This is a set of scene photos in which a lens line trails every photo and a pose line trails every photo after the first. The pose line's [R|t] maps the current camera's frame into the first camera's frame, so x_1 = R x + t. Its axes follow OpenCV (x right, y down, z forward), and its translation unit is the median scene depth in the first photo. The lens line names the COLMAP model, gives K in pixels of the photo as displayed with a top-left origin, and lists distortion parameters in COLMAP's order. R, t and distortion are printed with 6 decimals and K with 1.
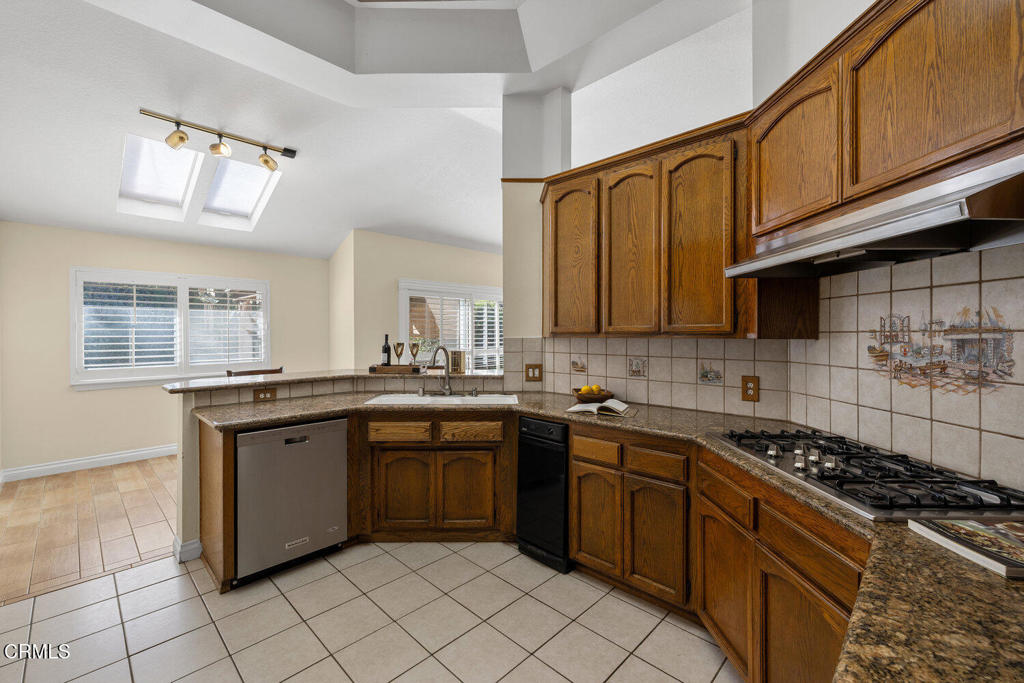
lens RADIAL K [[429.4, 0, 513.4], [0, 429.4, 336.4], [0, 0, 1]] dist [0.002329, -0.001214]
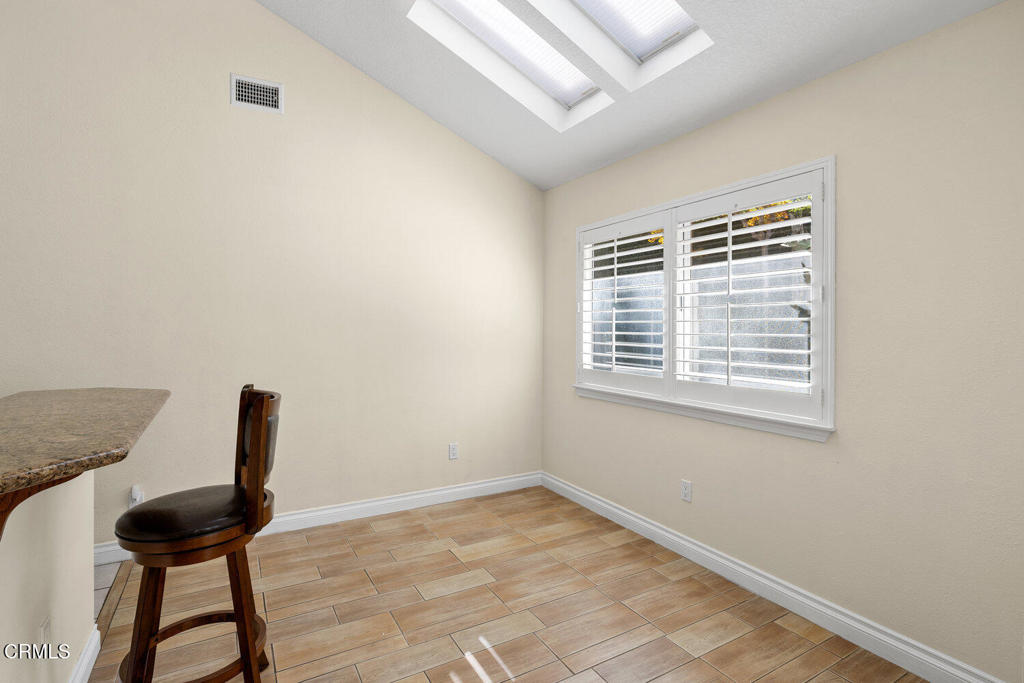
lens RADIAL K [[490.8, 0, 509.3], [0, 490.8, 331.6], [0, 0, 1]] dist [-0.008234, 0.000447]
pose [[-0.287587, 0.009048, -0.957712, -0.145573], [-0.009811, 0.999875, 0.012392, 0.006128], [0.957704, 0.012959, -0.287463, 1.012967]]
